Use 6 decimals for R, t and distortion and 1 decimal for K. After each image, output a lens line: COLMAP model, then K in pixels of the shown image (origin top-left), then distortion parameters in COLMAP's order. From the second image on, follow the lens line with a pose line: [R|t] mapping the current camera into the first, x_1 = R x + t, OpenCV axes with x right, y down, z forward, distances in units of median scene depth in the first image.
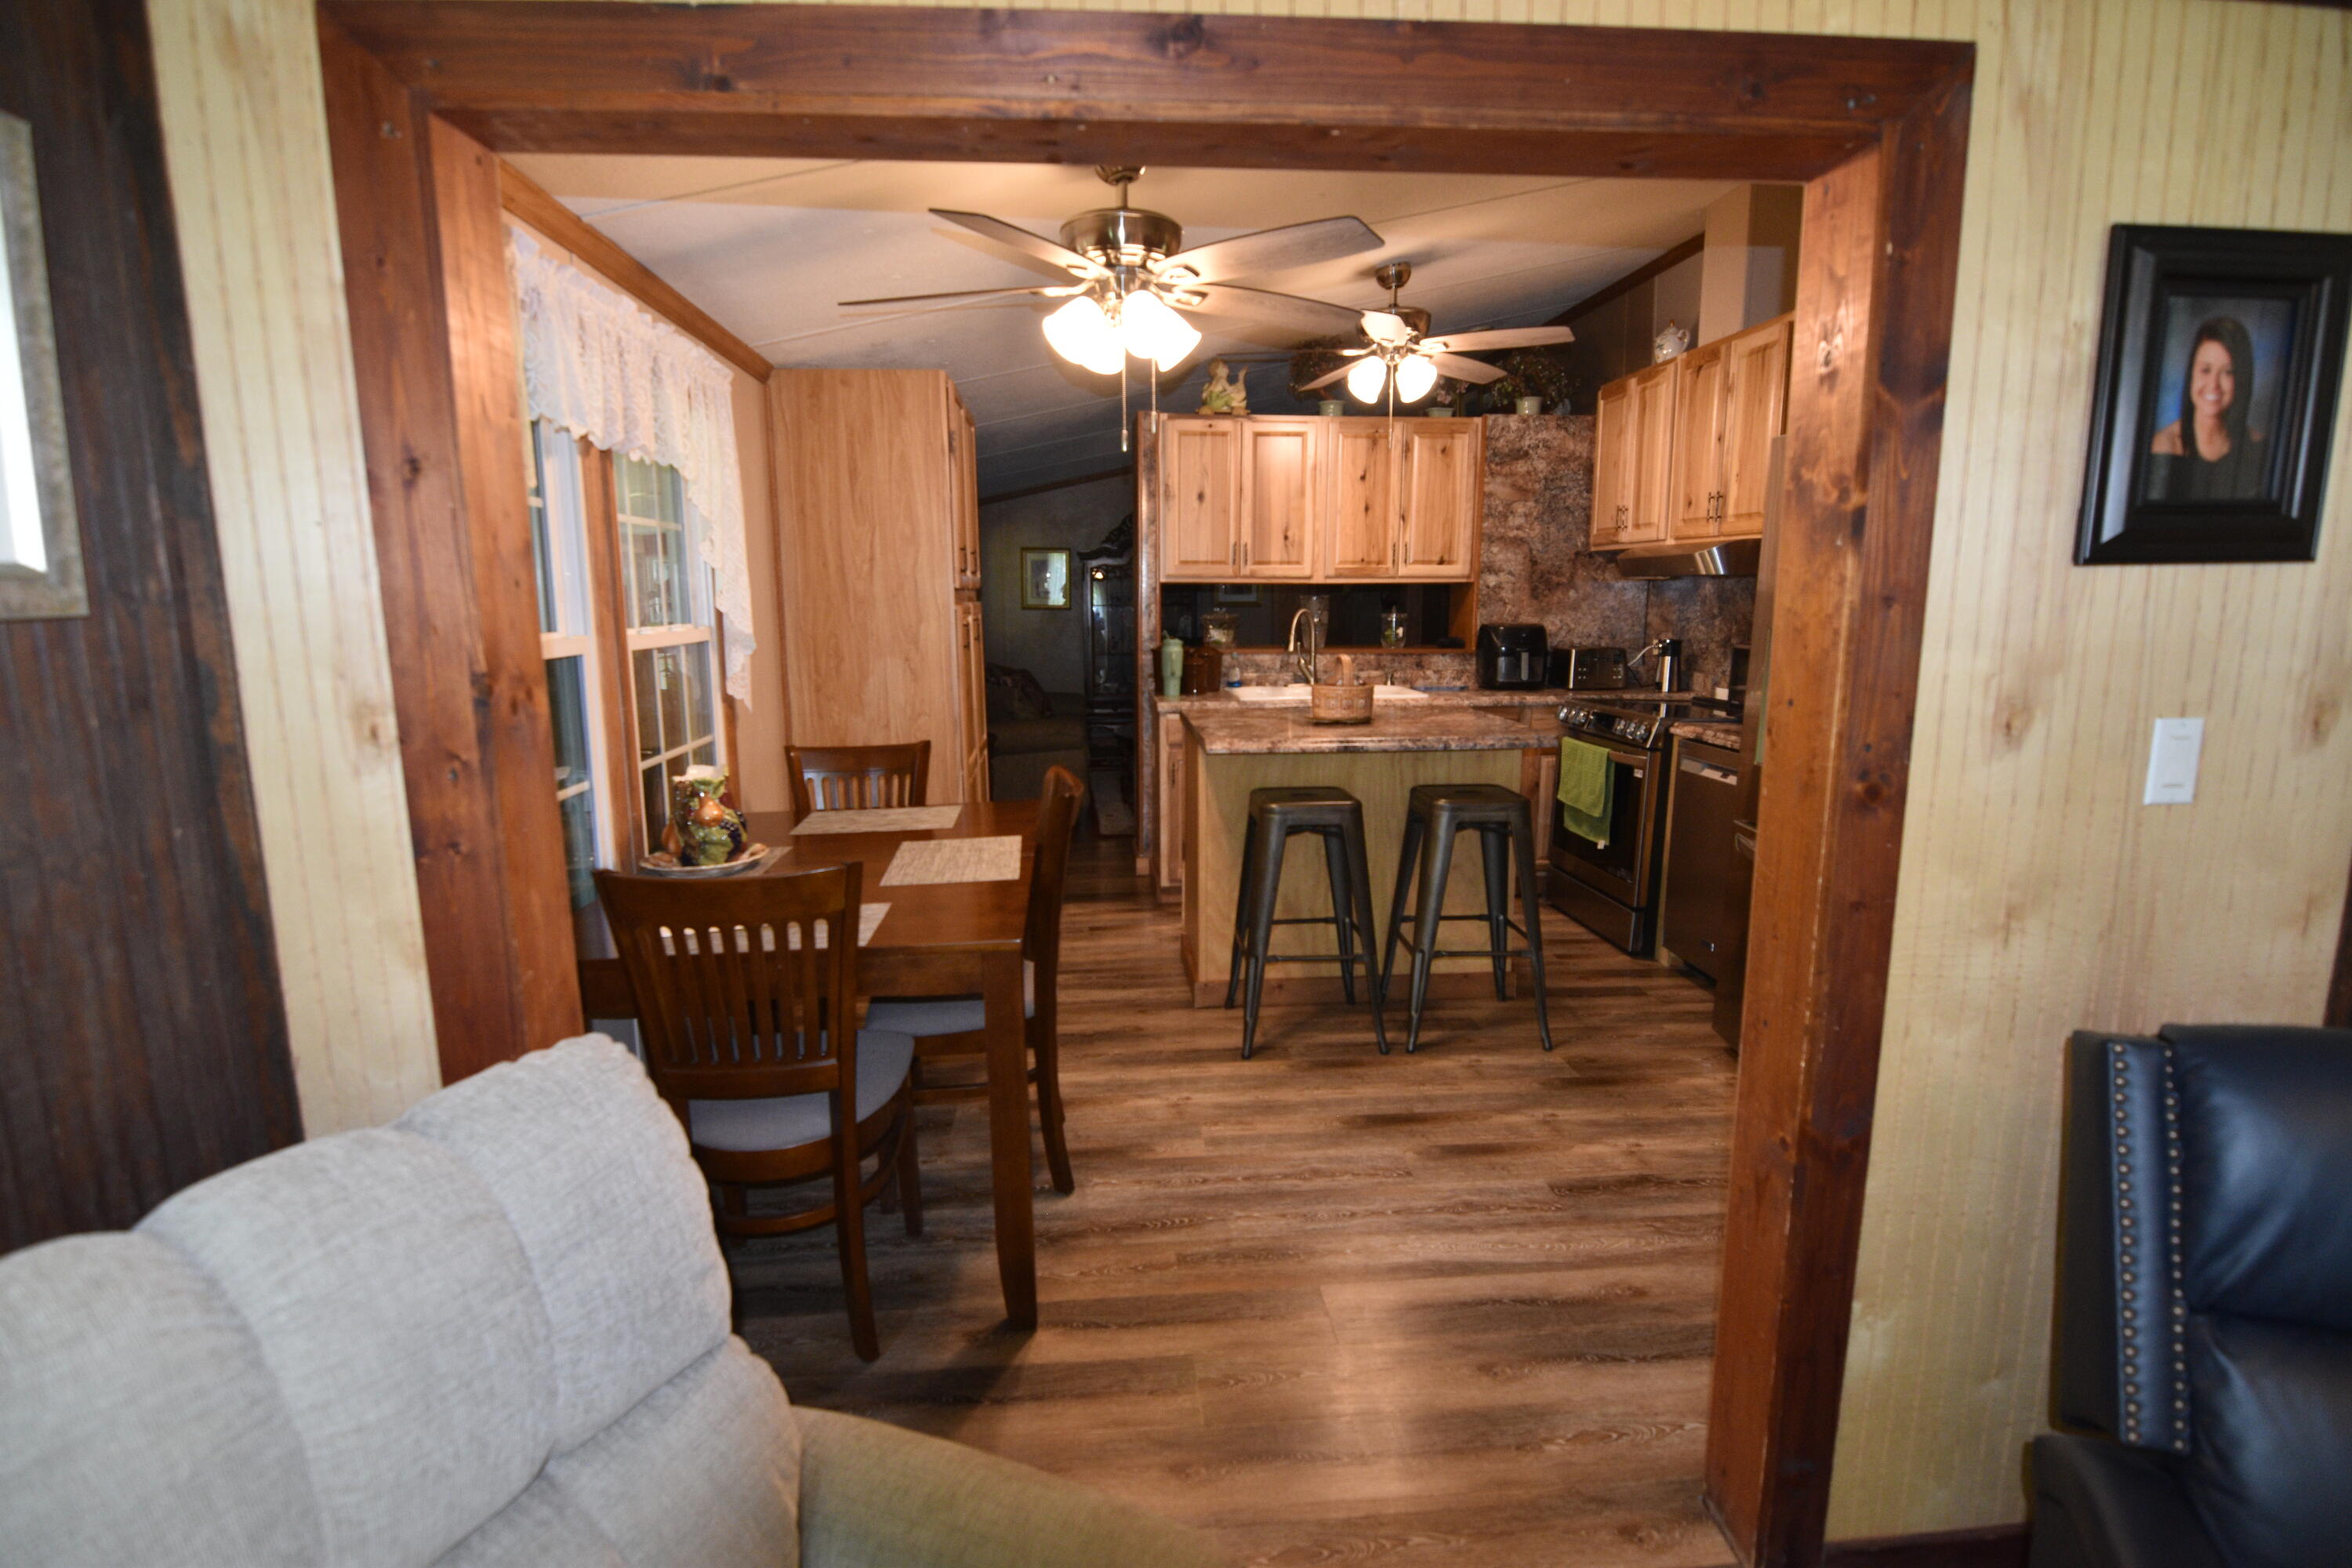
lens RADIAL K [[1109.6, 0, 1122.6], [0, 1109.6, 779.3], [0, 0, 1]] dist [-0.012891, -0.002483]
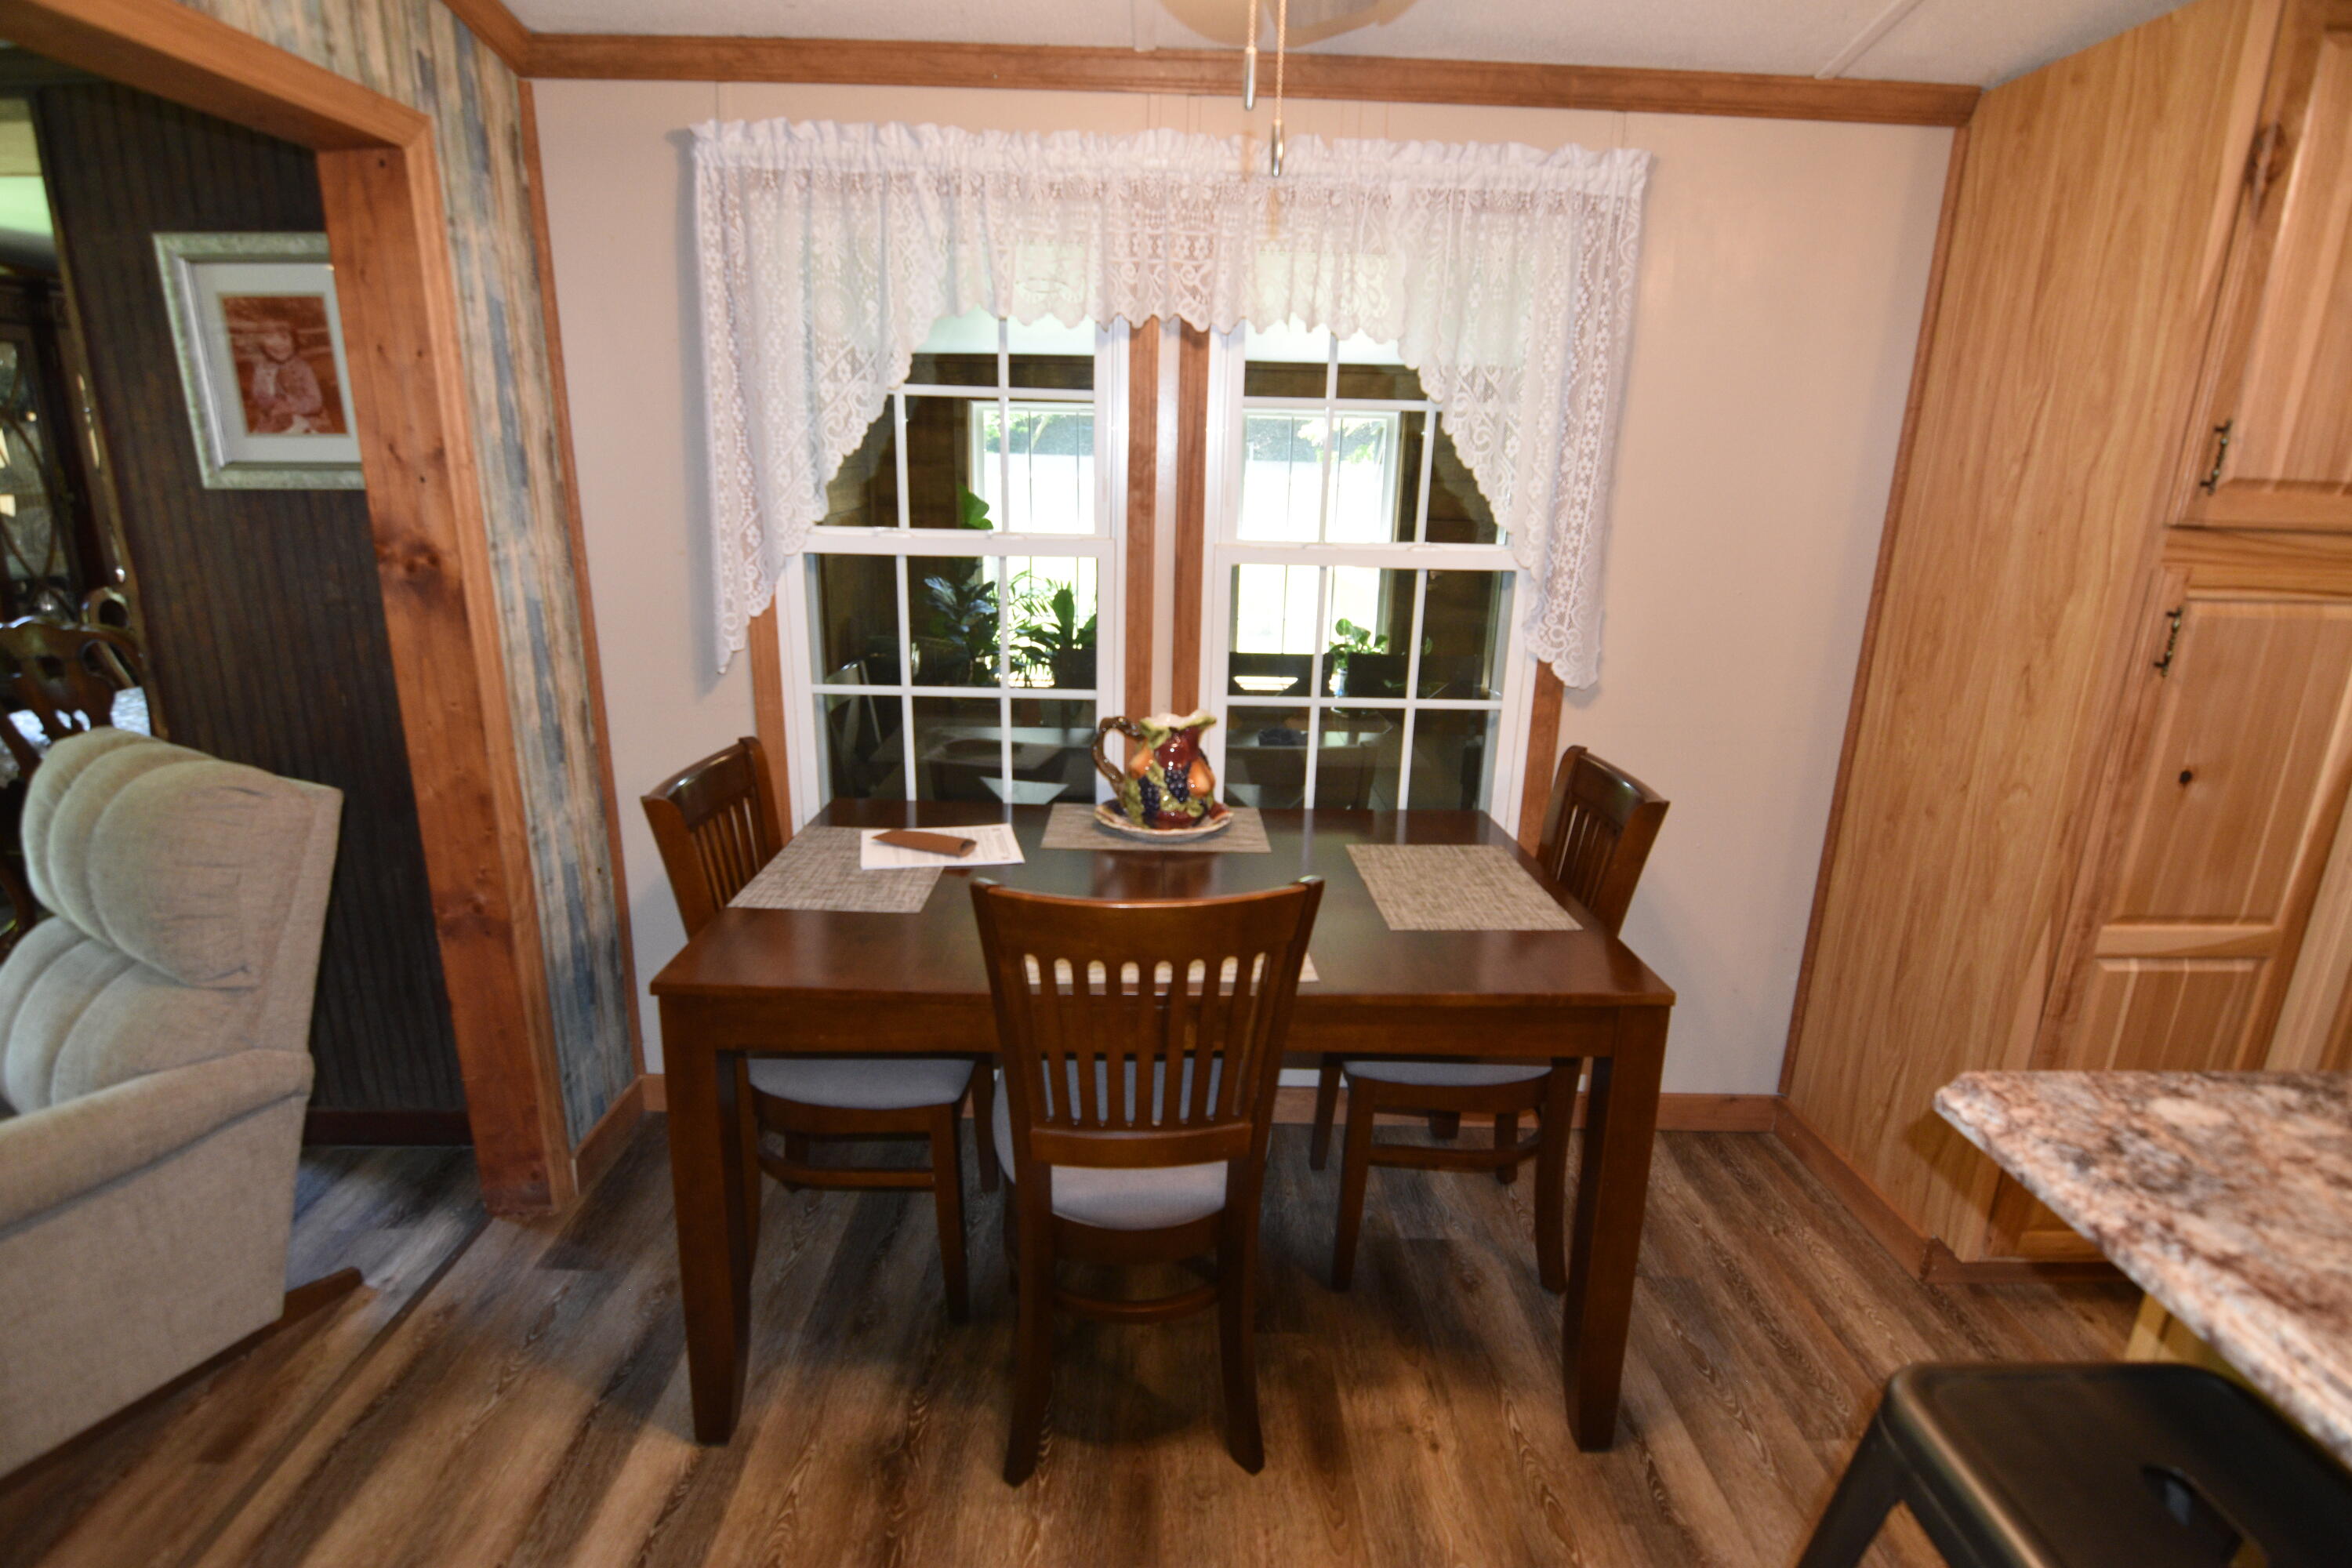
lens RADIAL K [[1109.6, 0, 1162.1], [0, 1109.6, 775.8], [0, 0, 1]] dist [-0.012891, -0.002483]
pose [[-0.023443, 0.277060, -0.960567, 0.286674], [-0.188299, 0.942410, 0.276418, -0.126990], [0.981832, 0.187354, 0.030078, 0.637310]]
